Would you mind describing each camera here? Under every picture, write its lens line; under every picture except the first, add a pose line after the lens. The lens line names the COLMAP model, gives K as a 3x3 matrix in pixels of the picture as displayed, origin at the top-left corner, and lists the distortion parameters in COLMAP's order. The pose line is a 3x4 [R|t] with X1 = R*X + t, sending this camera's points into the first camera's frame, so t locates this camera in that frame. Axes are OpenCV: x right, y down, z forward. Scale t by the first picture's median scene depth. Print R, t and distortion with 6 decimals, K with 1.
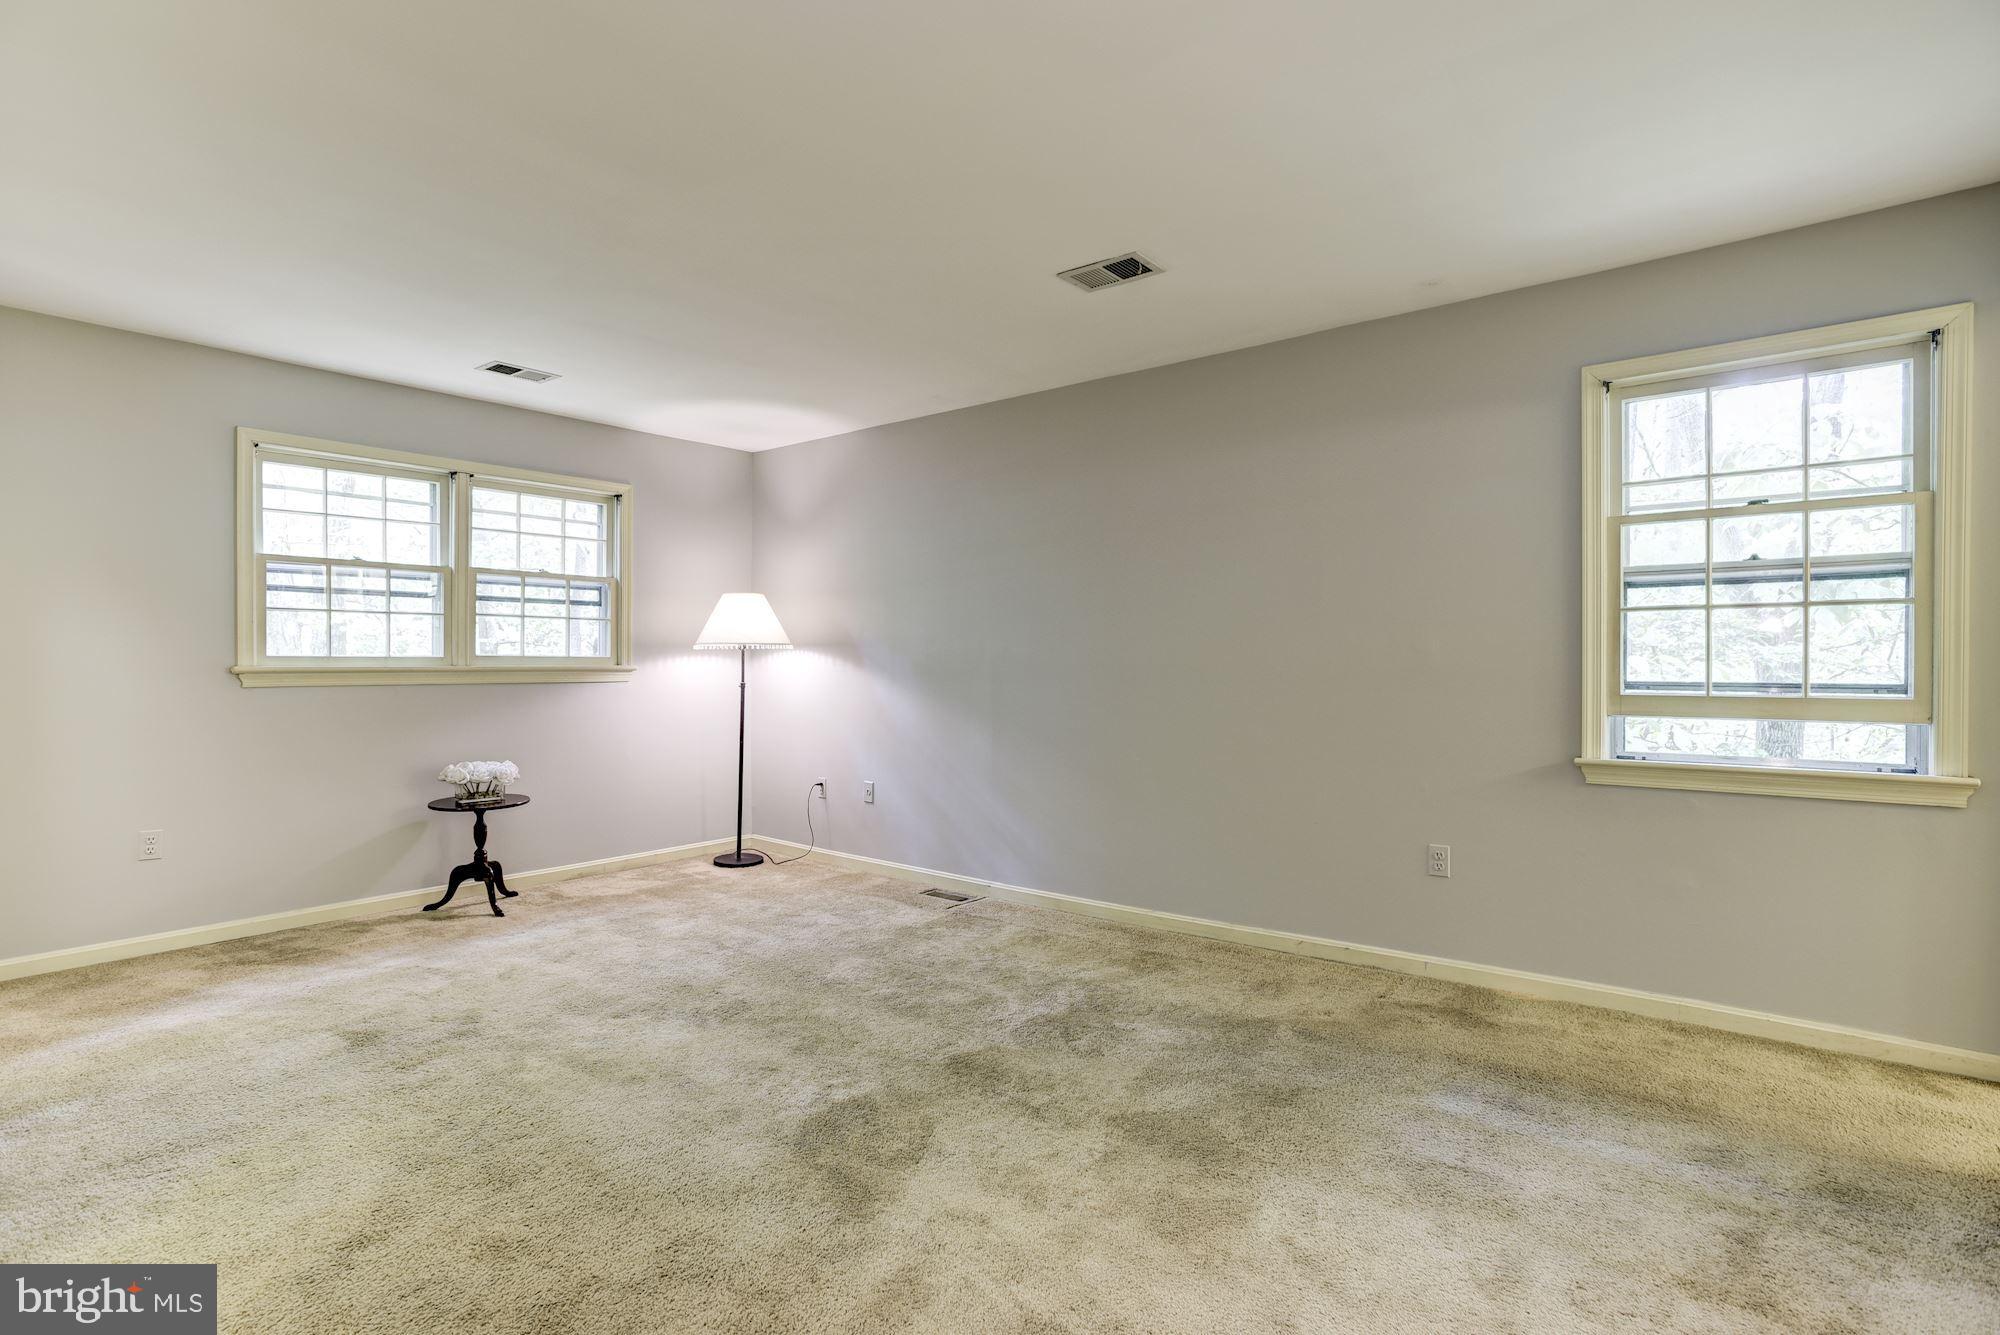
lens RADIAL K [[962.6, 0, 998.4], [0, 962.6, 664.1], [0, 0, 1]] dist [-0.004867, 0.002265]
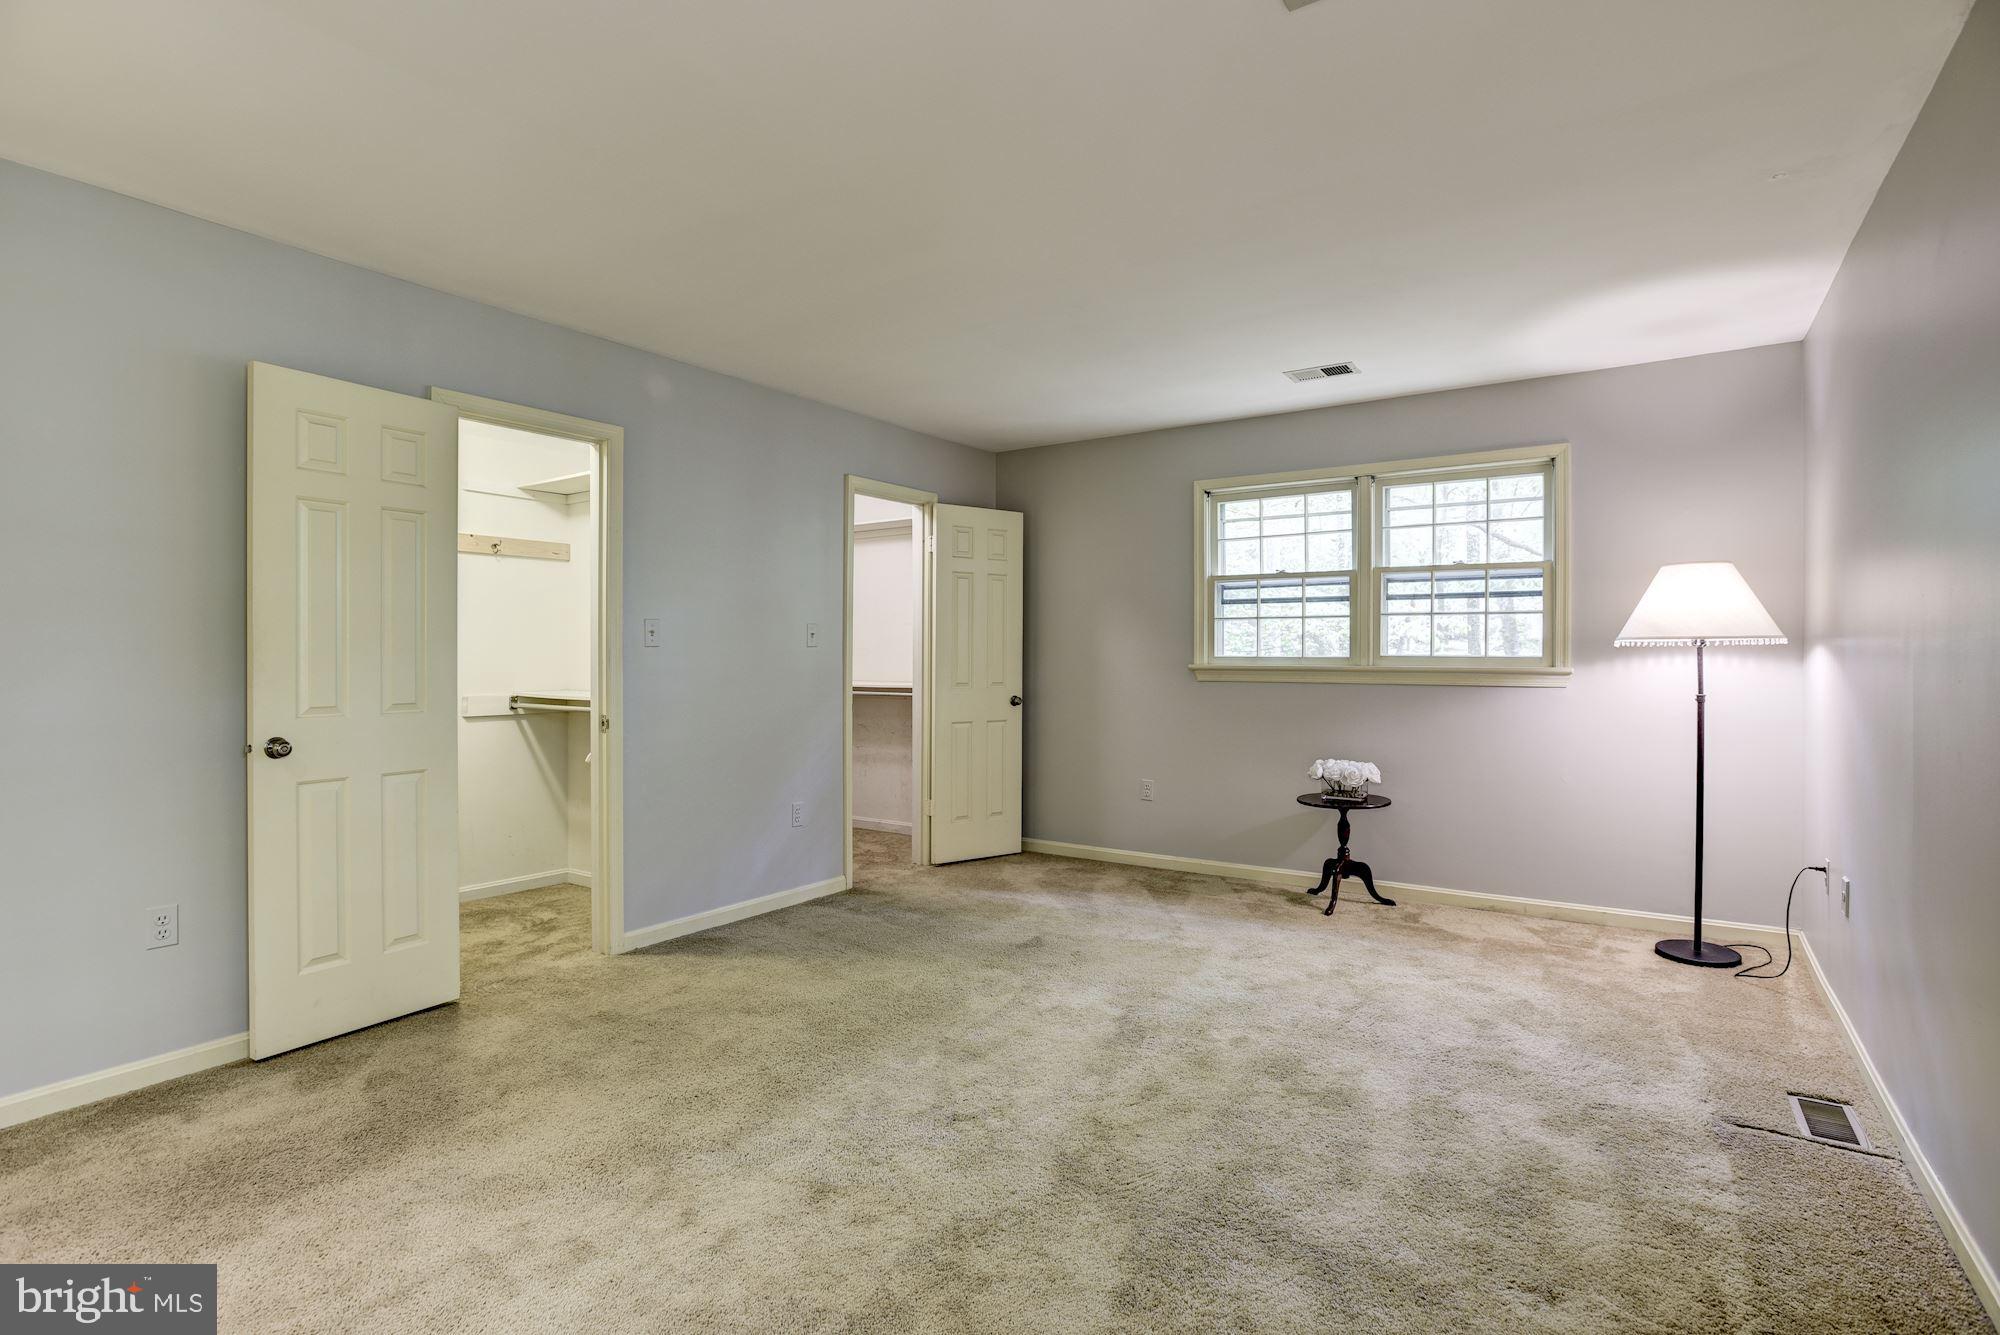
lens RADIAL K [[962.6, 0, 999.4], [0, 962.6, 660.1], [0, 0, 1]] dist [-0.004867, 0.002265]
pose [[0.121597, 0.002154, -0.992577, 0.410083], [-0.006633, 0.999977, 0.001357, -0.002980], [0.992557, 0.006419, 0.121609, 0.496580]]
